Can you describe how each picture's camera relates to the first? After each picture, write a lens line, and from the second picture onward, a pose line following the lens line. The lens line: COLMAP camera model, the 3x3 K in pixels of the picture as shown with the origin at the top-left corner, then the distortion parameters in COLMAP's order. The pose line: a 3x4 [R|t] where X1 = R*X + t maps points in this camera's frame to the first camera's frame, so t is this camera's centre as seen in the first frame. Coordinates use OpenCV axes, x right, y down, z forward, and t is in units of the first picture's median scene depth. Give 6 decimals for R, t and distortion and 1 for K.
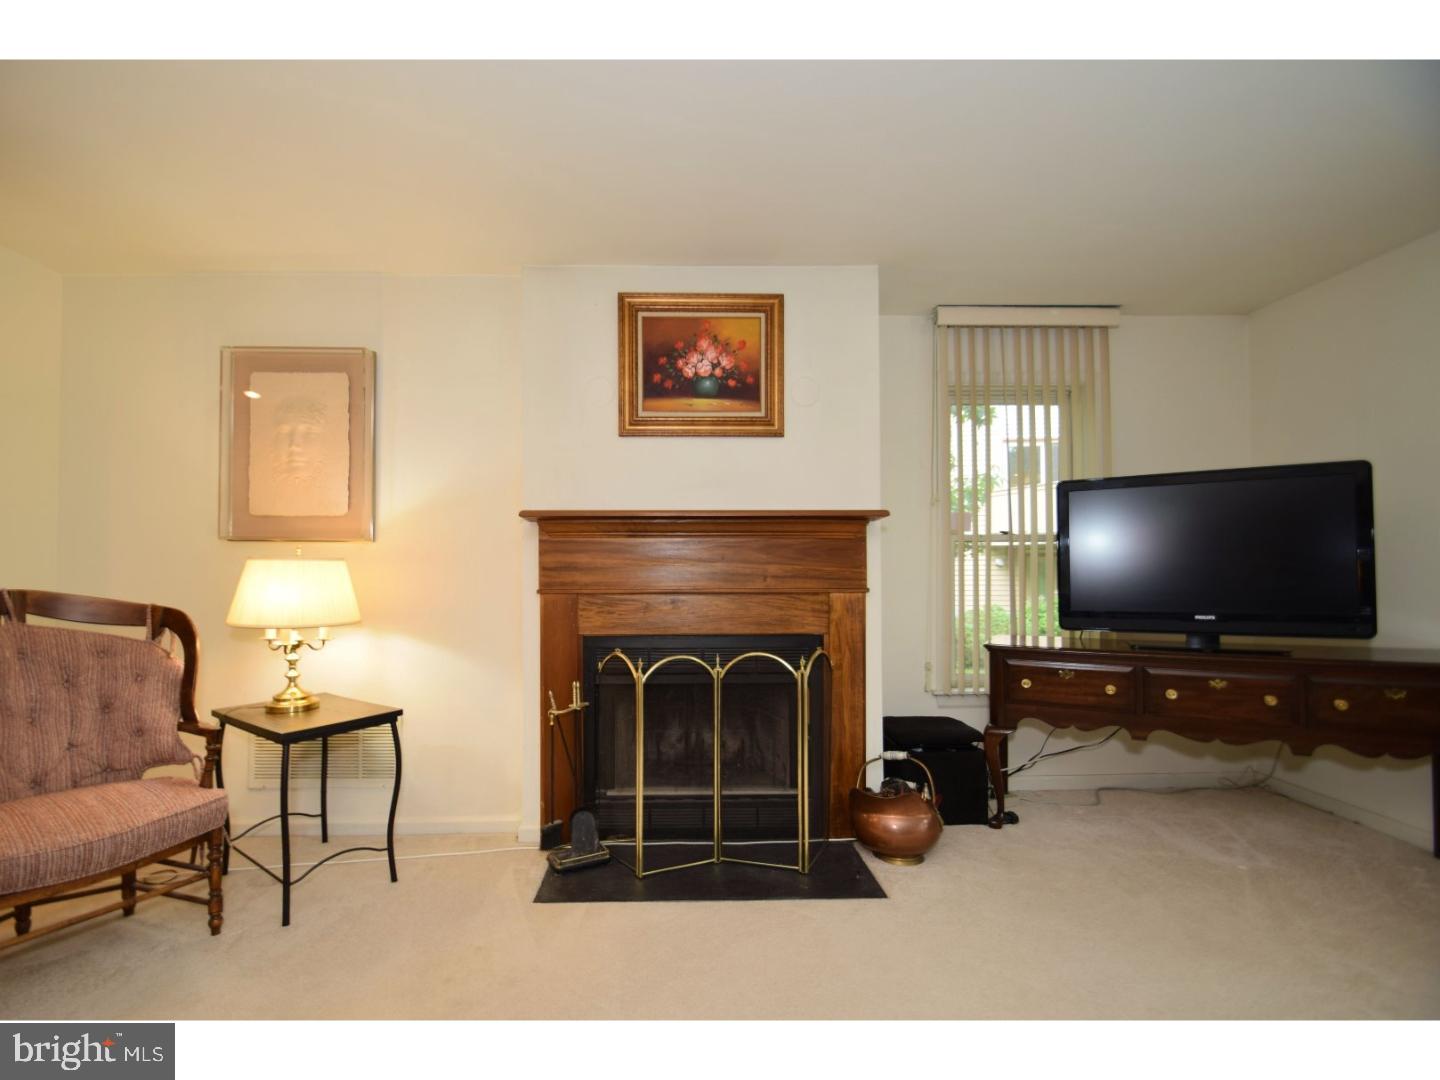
lens RADIAL K [[655.4, 0, 682.9], [0, 655.4, 560.0], [0, 0, 1]] dist [0.010993, -0.015081]
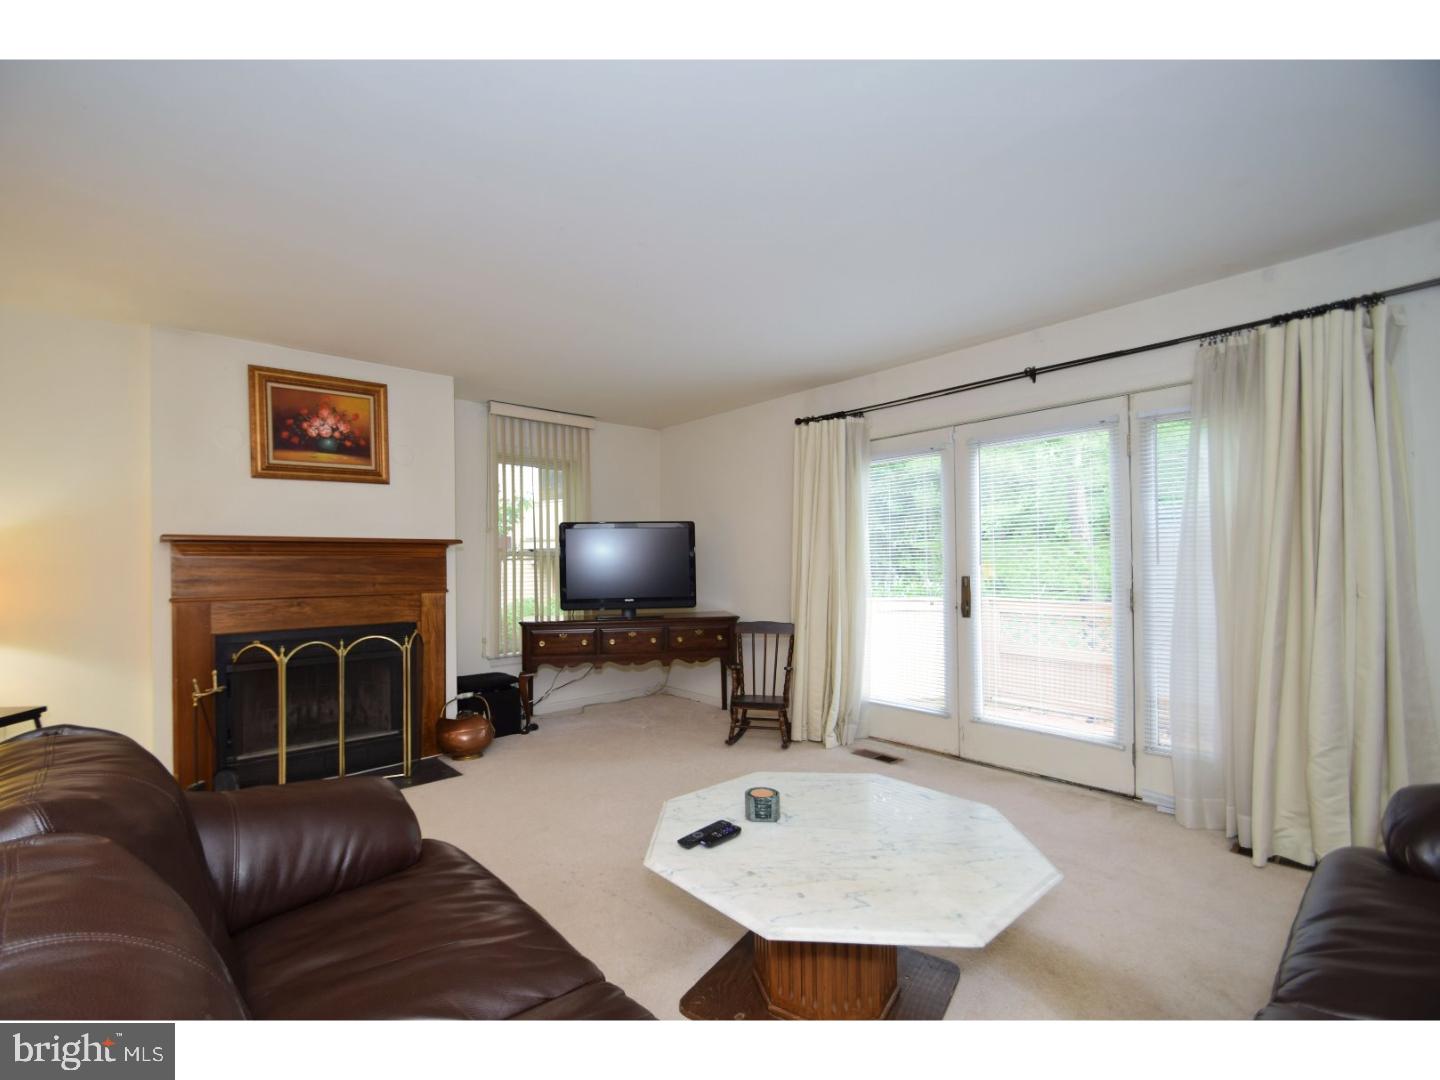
lens RADIAL K [[655.4, 0, 682.9], [0, 655.4, 560.0], [0, 0, 1]] dist [0.010993, -0.015081]
pose [[0.784718, -0.001086, 0.619852, -0.230038], [-0.003996, 0.999969, 0.006812, -0.037730], [-0.619840, -0.007822, 0.784689, -0.527600]]
